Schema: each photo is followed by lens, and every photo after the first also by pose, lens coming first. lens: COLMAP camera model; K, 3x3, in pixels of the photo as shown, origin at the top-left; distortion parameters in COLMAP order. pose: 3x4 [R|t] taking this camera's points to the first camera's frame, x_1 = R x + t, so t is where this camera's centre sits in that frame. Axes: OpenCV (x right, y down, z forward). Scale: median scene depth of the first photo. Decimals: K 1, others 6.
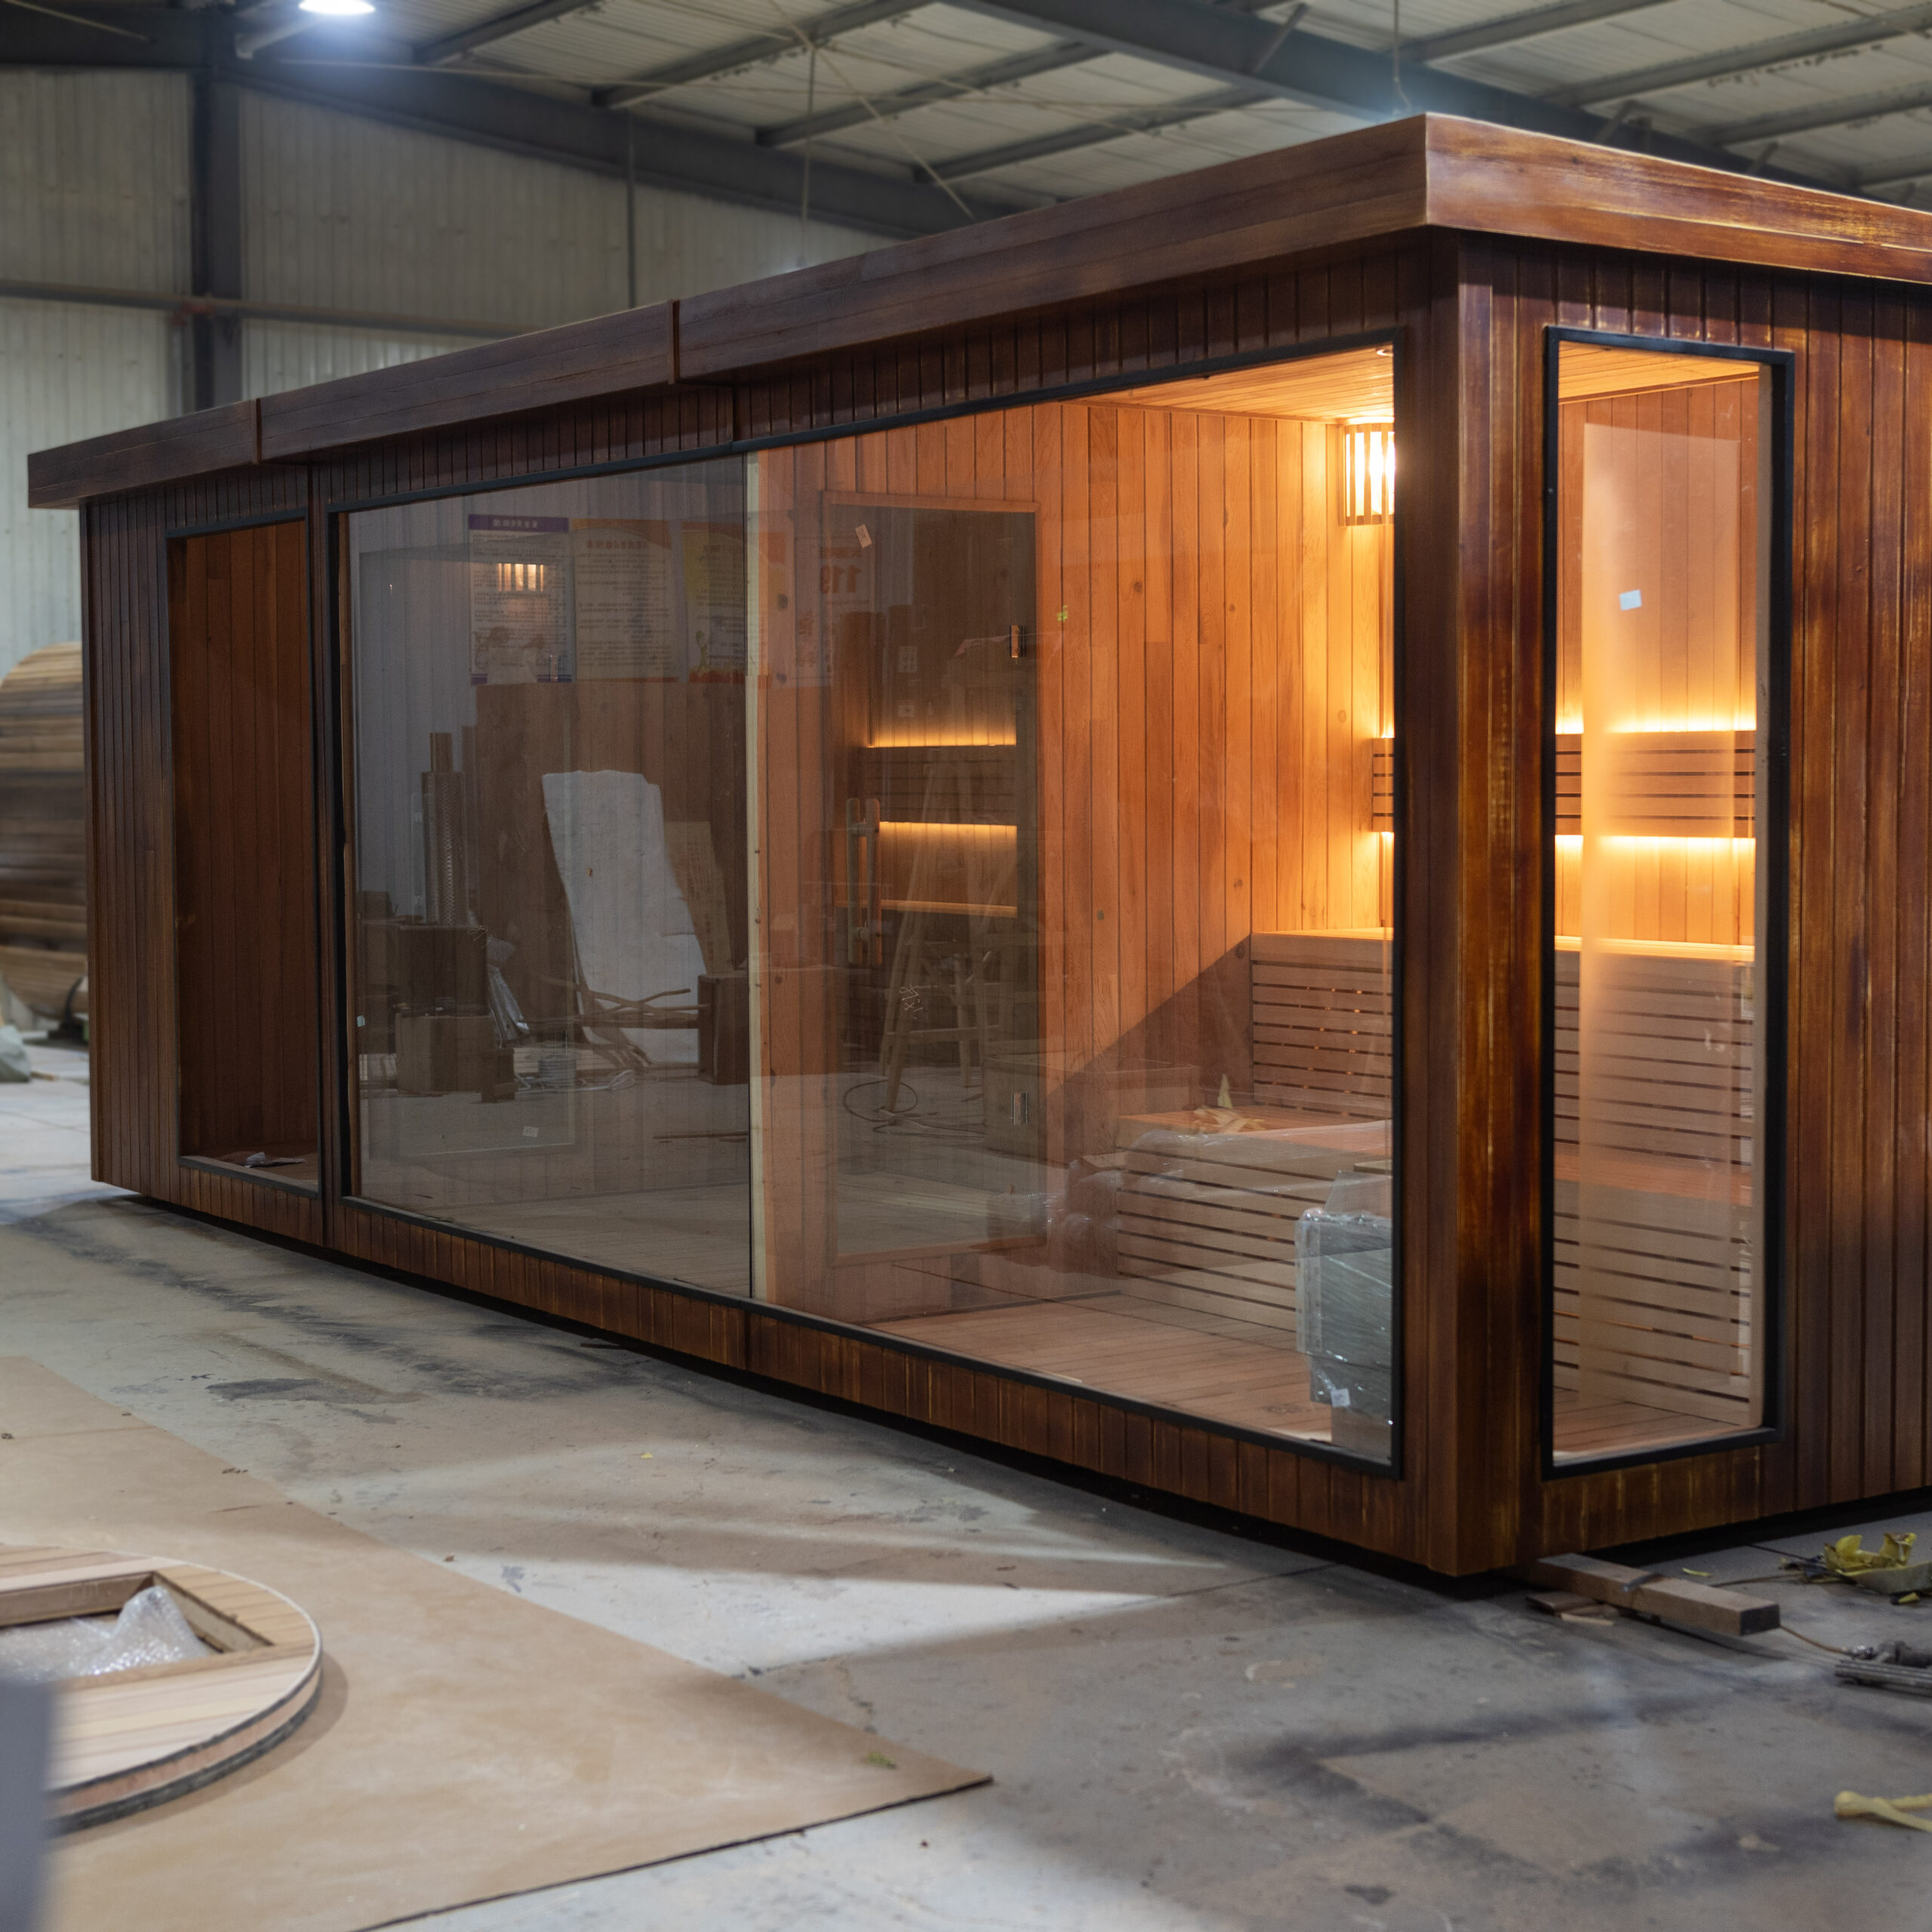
lens RADIAL K [[3229.1, 0, 966.0], [0, 3229.1, 966.0], [0, 0, 1]] dist [0.008553, -0.178276]
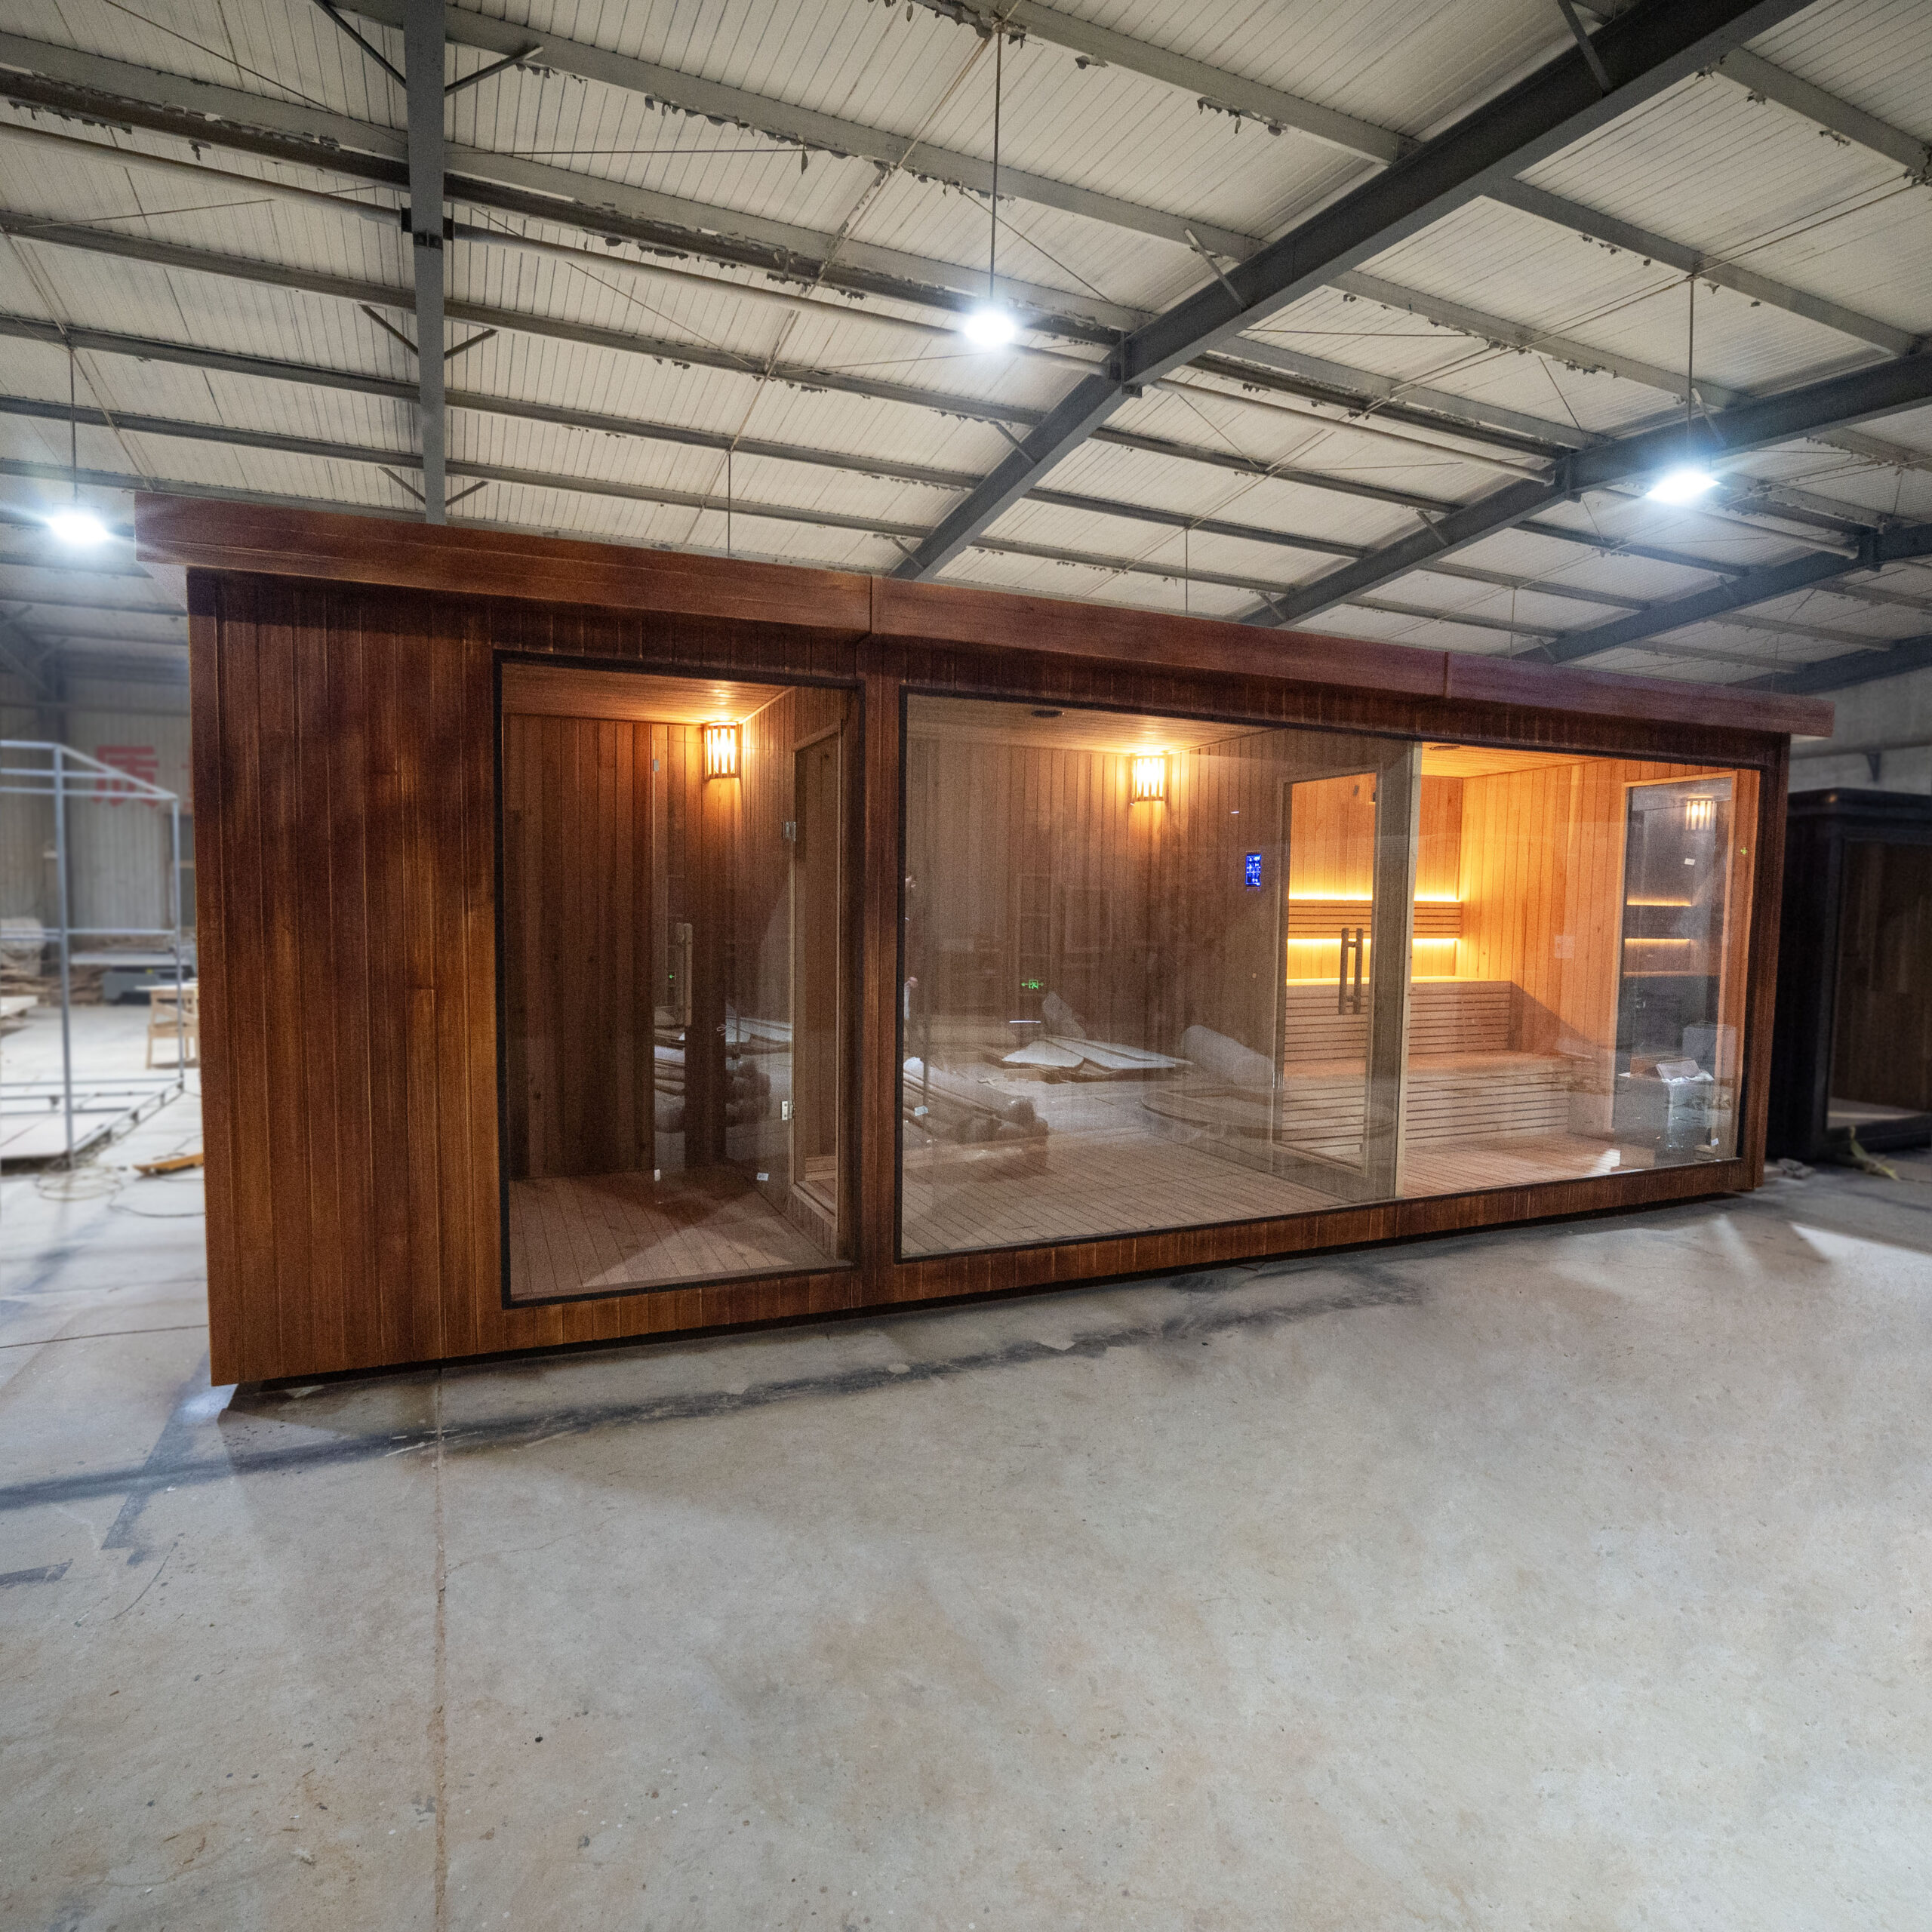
lens RADIAL K [[1109.9, 0, 851.6], [0, 1109.9, 964.6], [0, 0, 1]] dist [-0.031248, 0.011940]
pose [[0.242989, -0.043486, 0.969054, -0.712414], [0.049970, 0.998229, 0.032266, -0.063011], [-0.968741, 0.040583, 0.244732, 1.088760]]
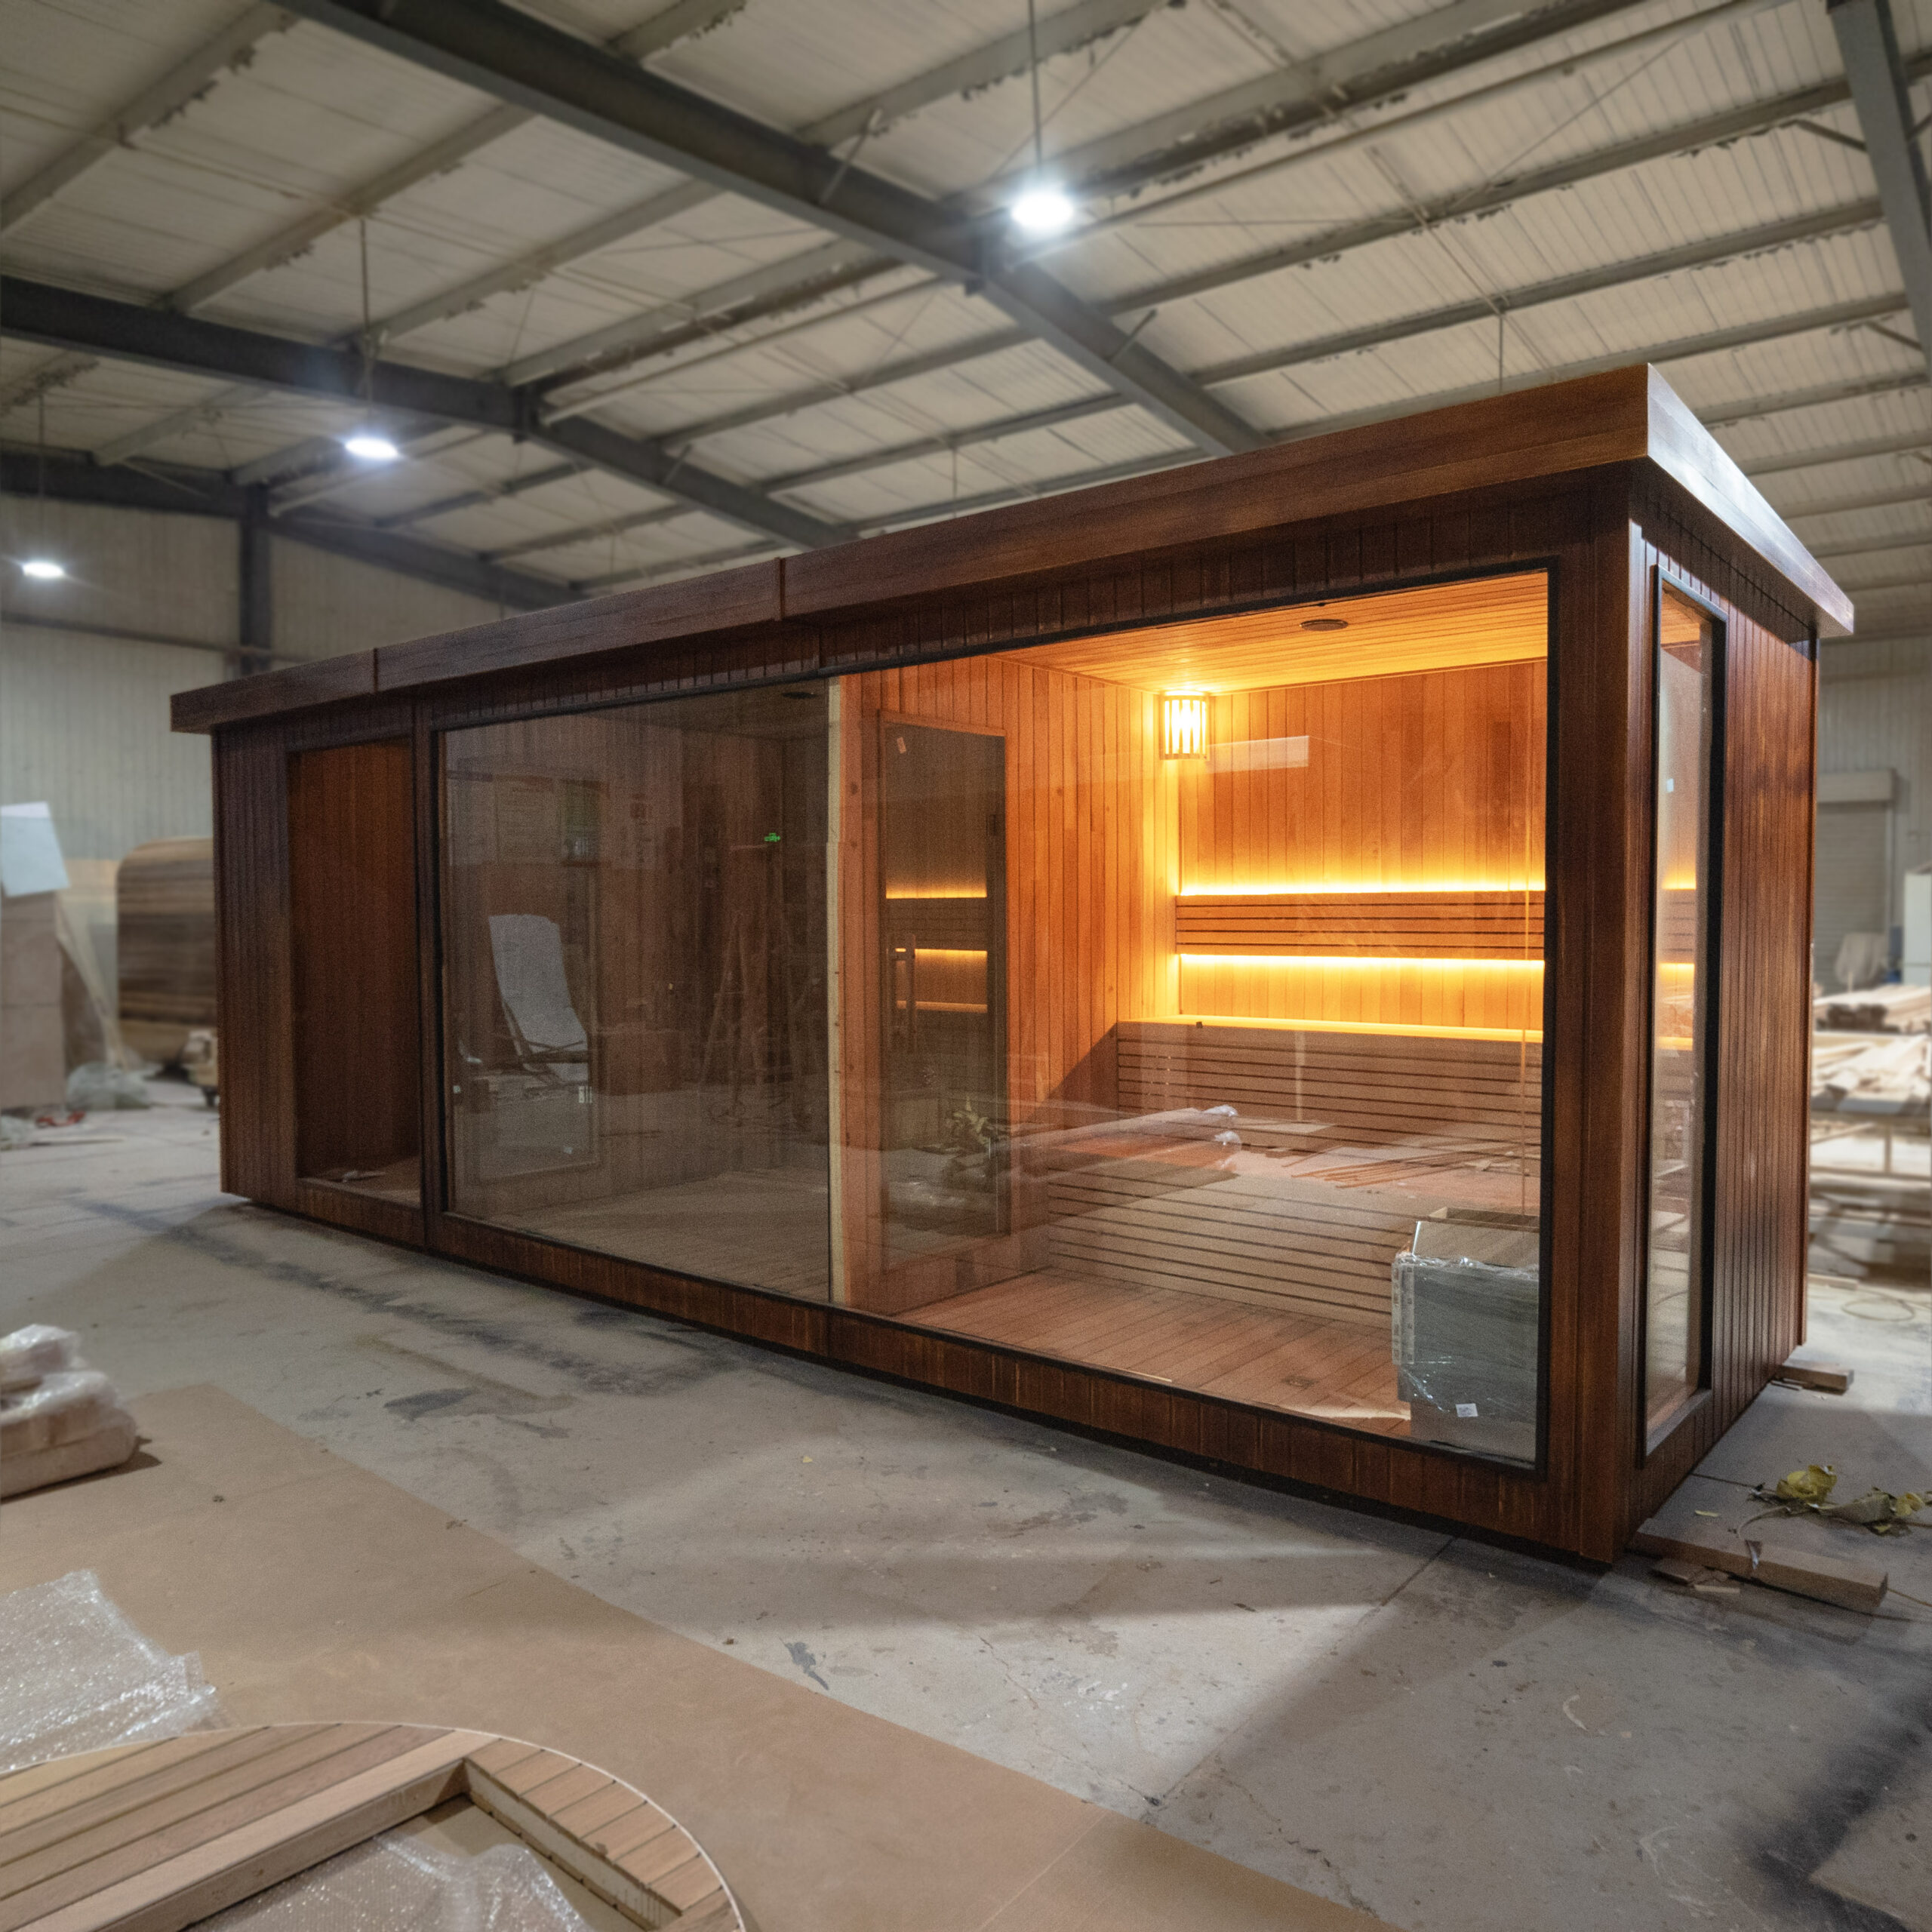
lens RADIAL K [[1409.5, 0, 1093.5], [0, 1409.5, 970.8], [0, 0, 1]] dist [-0.028648, 0.013963]
pose [[0.945109, -0.007339, 0.326673, -0.146761], [0.014933, 0.999673, -0.020747, -0.021080], [-0.326414, 0.024486, 0.944910, 0.385433]]
